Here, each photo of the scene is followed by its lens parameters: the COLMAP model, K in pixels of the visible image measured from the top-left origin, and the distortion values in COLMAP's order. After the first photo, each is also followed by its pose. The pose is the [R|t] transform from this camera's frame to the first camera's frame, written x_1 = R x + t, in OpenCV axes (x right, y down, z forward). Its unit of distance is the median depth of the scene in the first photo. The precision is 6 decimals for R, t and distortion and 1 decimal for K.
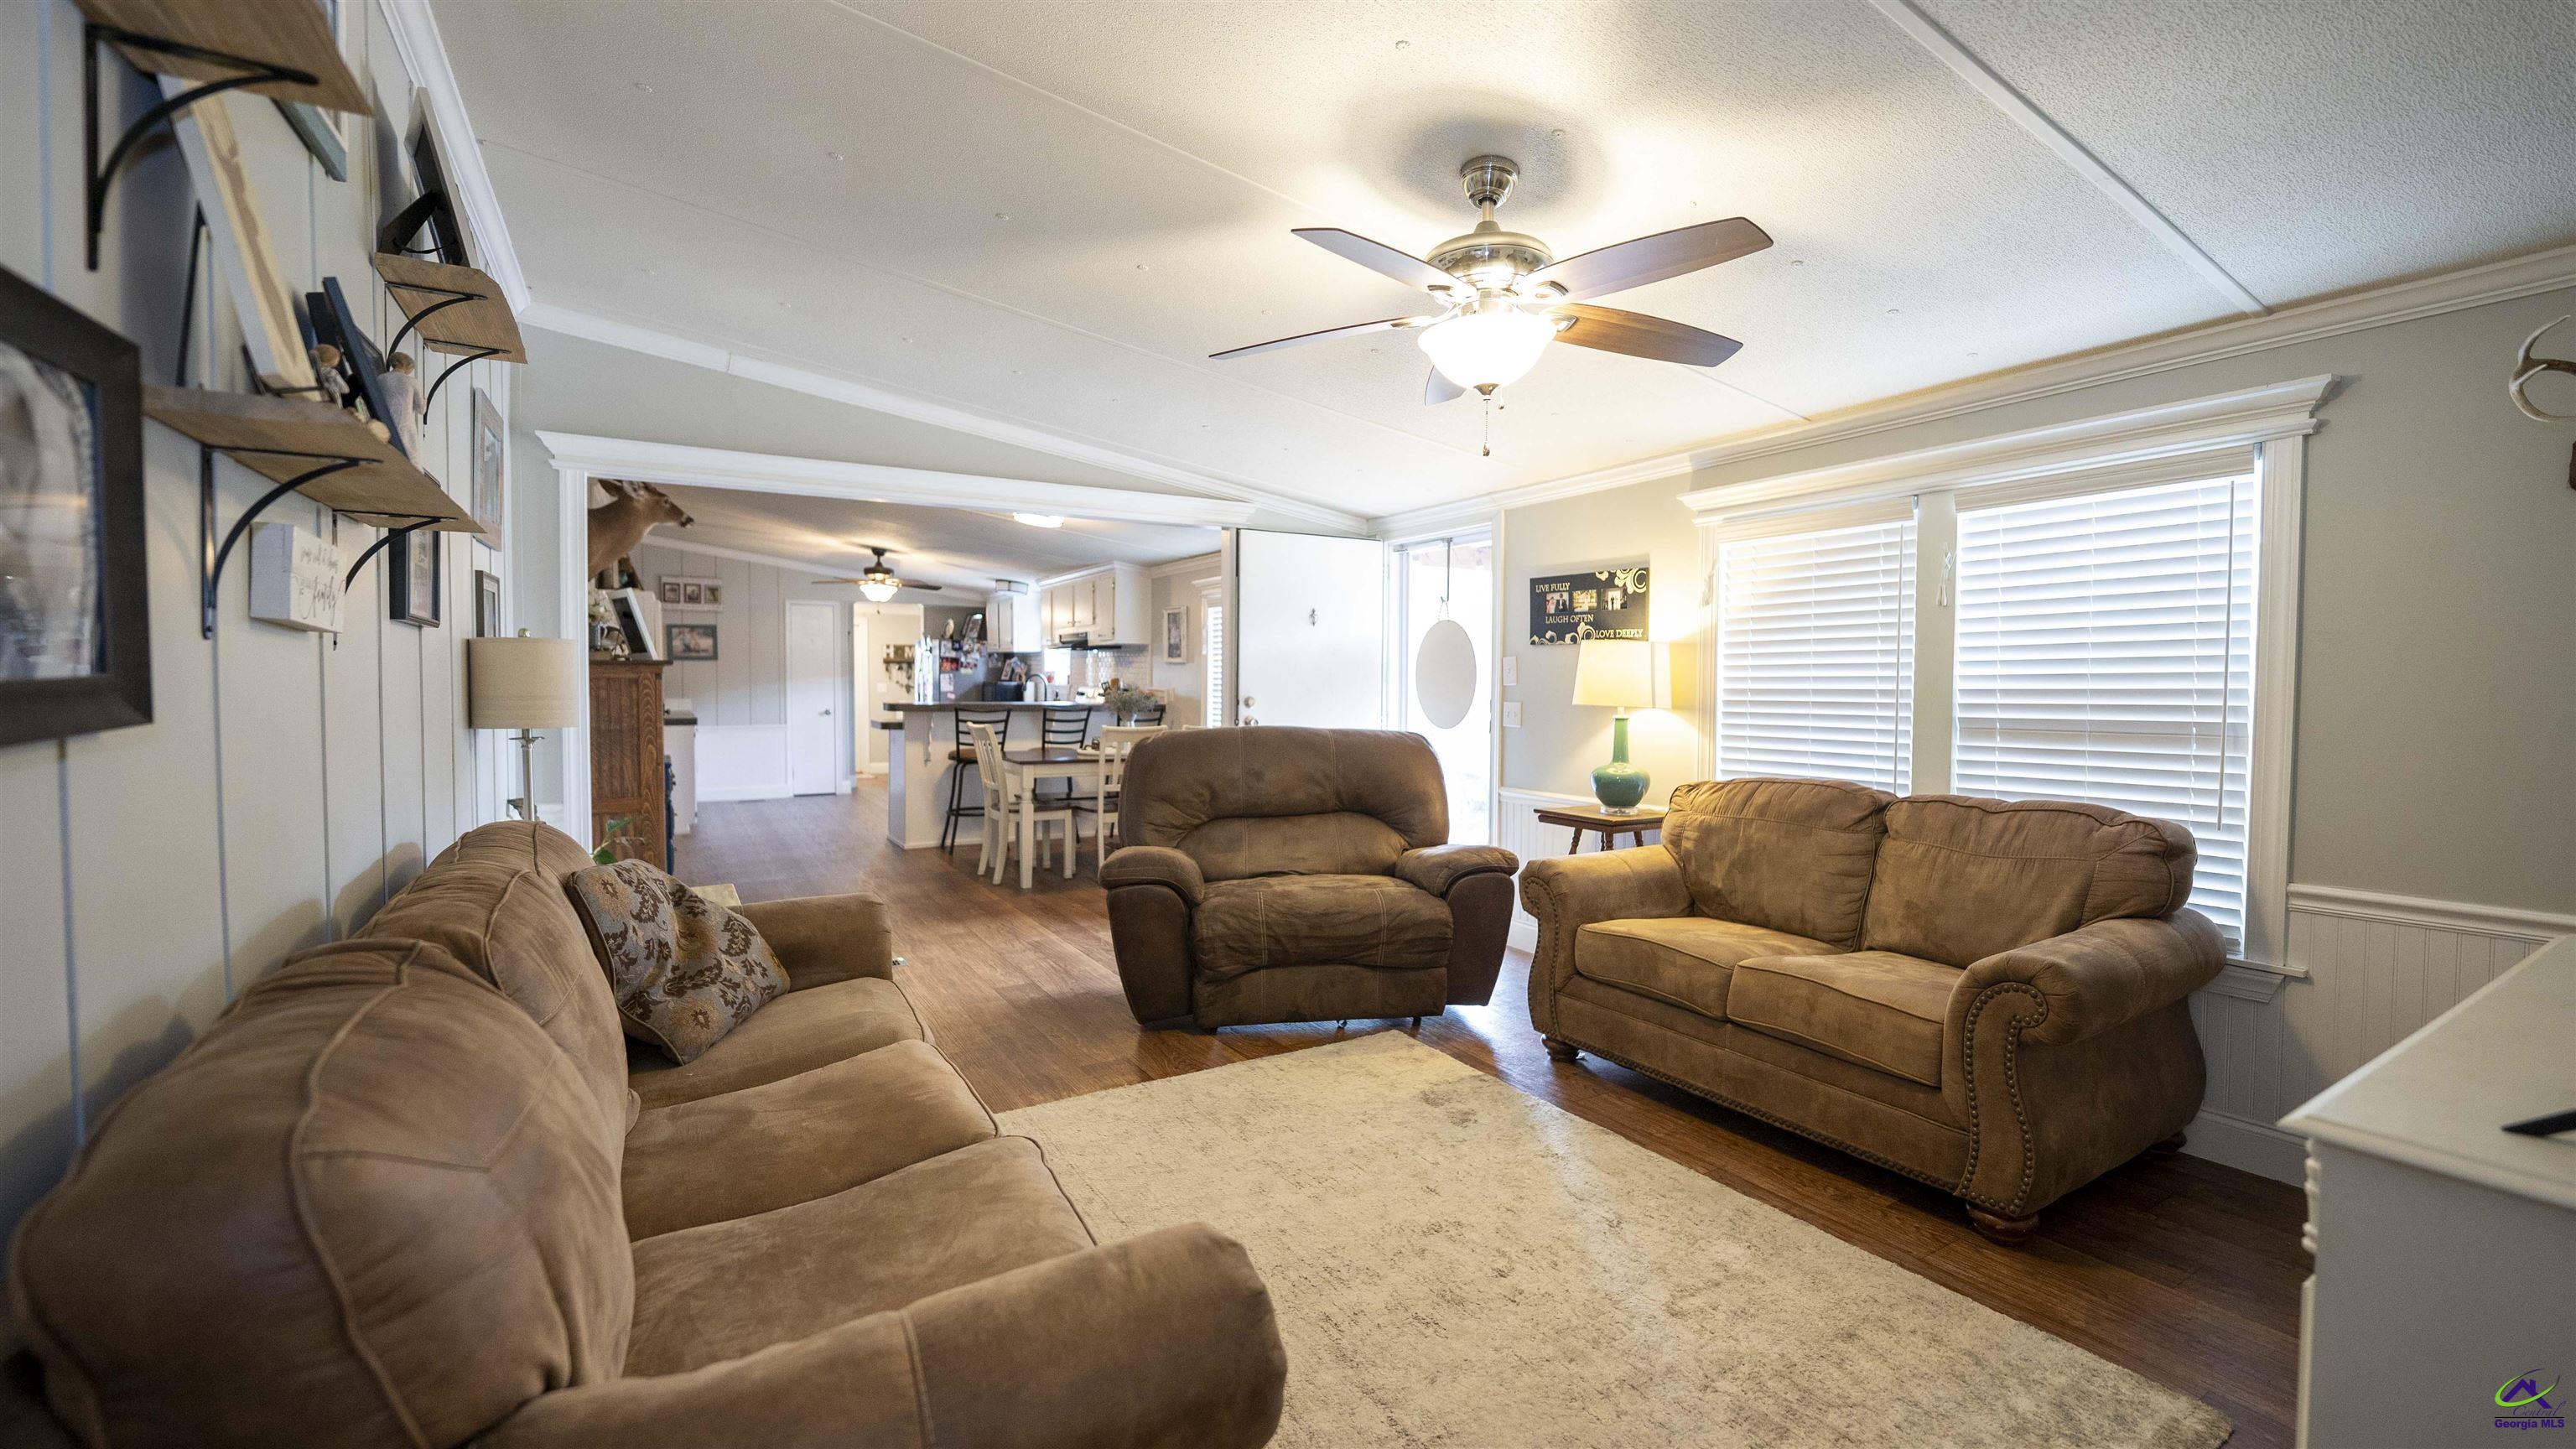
lens RADIAL K [[1046.6, 0, 1291.1], [0, 1046.6, 722.9], [0, 0, 1]] dist [-0.006549, -0.001853]
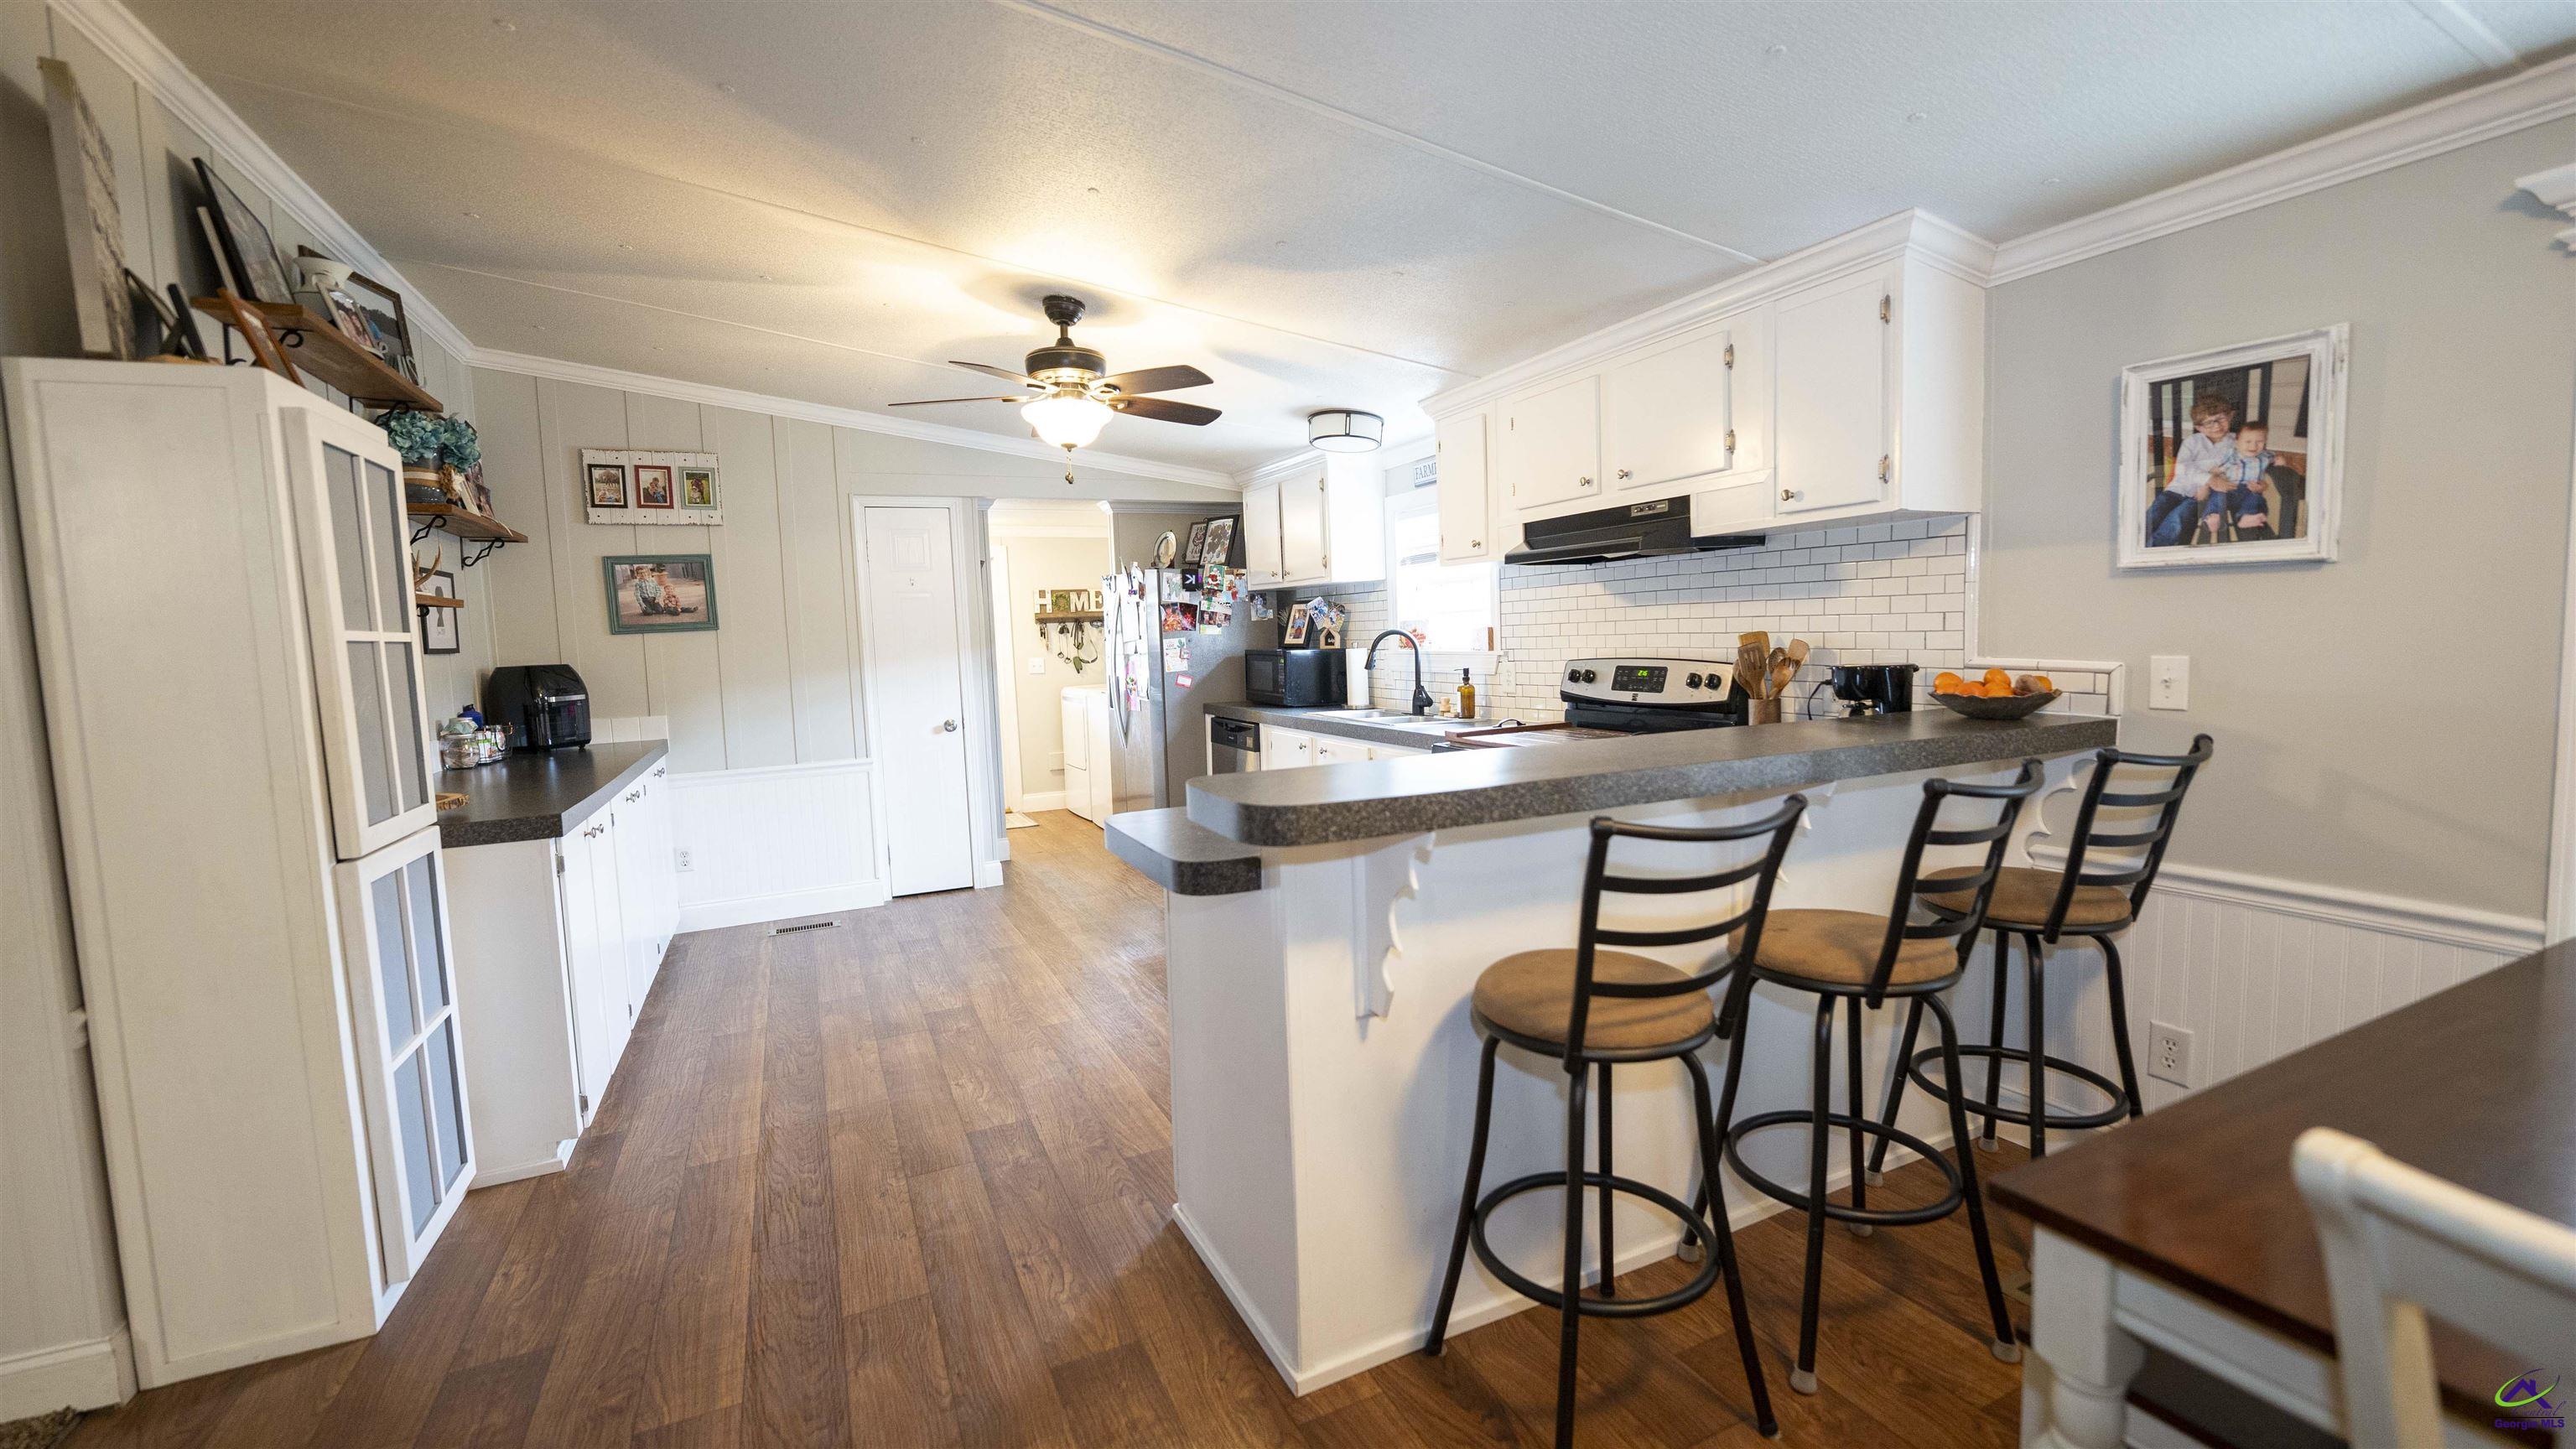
lens RADIAL K [[1046.6, 0, 1295.4], [0, 1046.6, 717.8], [0, 0, 1]] dist [-0.006549, -0.001853]
pose [[0.994433, -0.035697, -0.099140, -0.226538], [0.040009, 0.998322, 0.041853, -0.027287], [0.097479, -0.045586, 0.994193, 0.512816]]
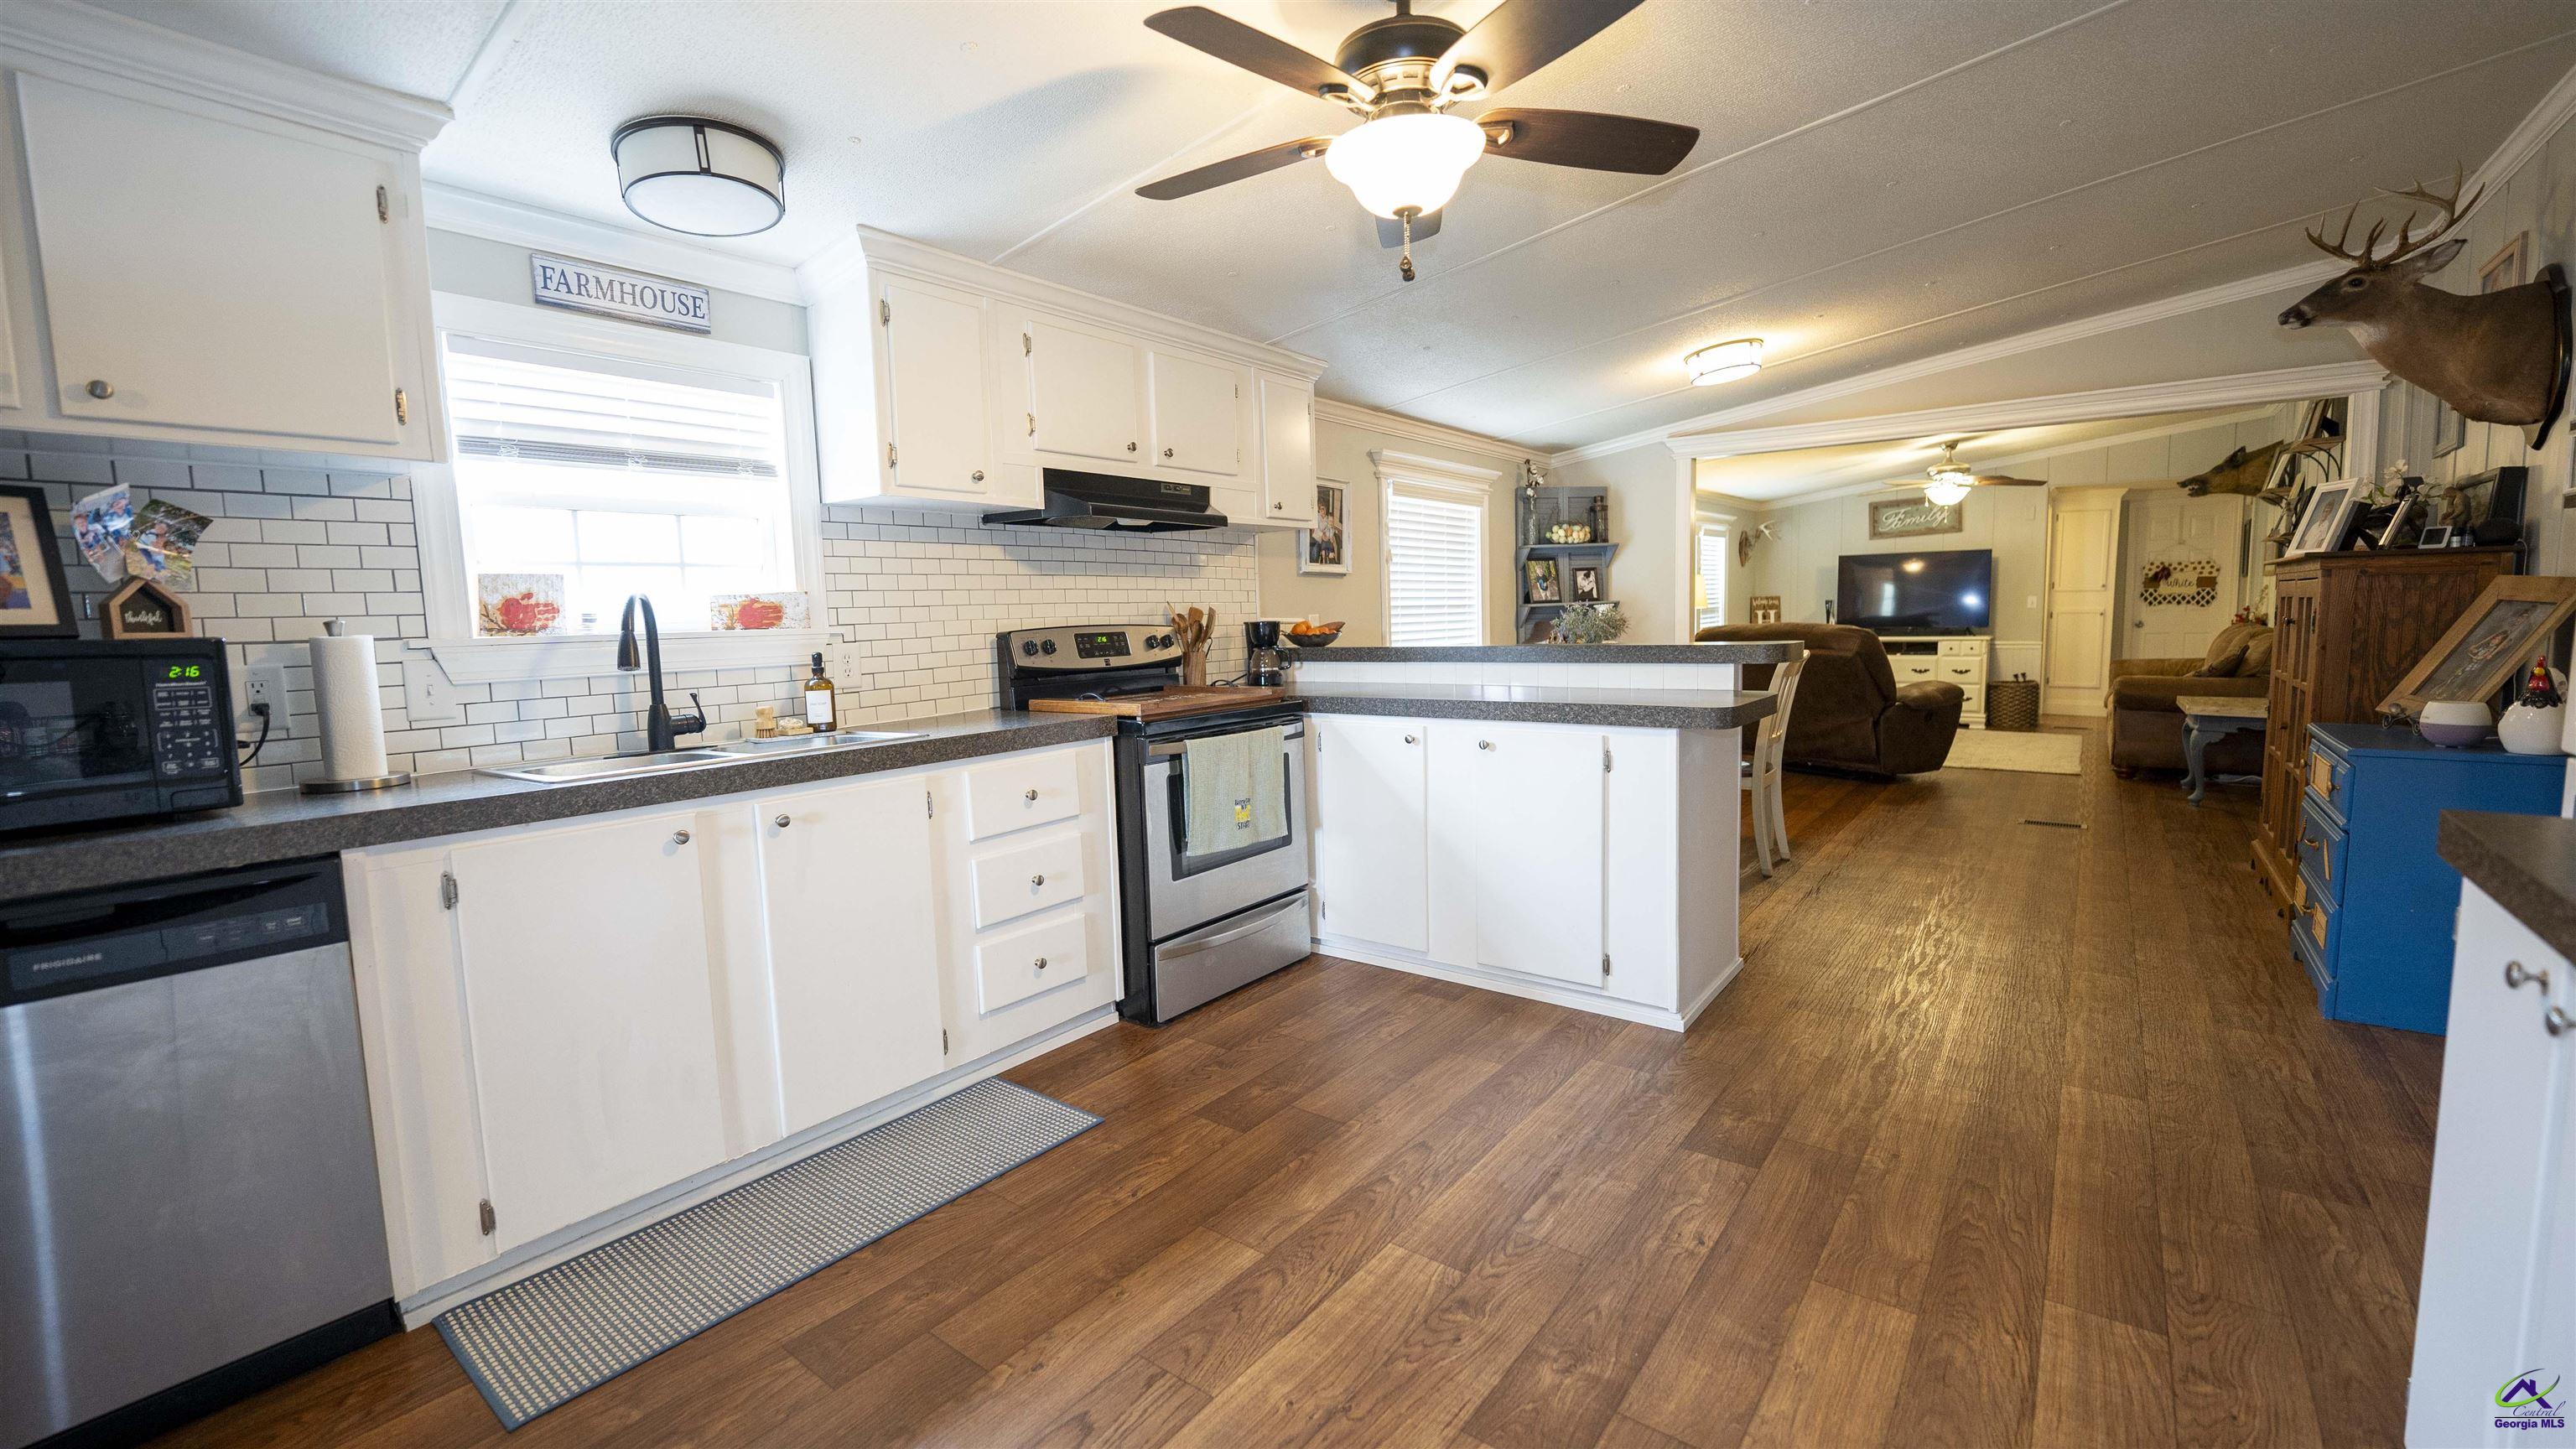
lens RADIAL K [[1046.6, 0, 1295.4], [0, 1046.6, 725.0], [0, 0, 1]] dist [-0.006549, -0.001853]
pose [[-0.363079, -0.098414, 0.926546, -0.463879], [0.060794, 0.989785, 0.128954, -0.034868], [-0.929773, 0.103149, -0.353387, 0.872982]]
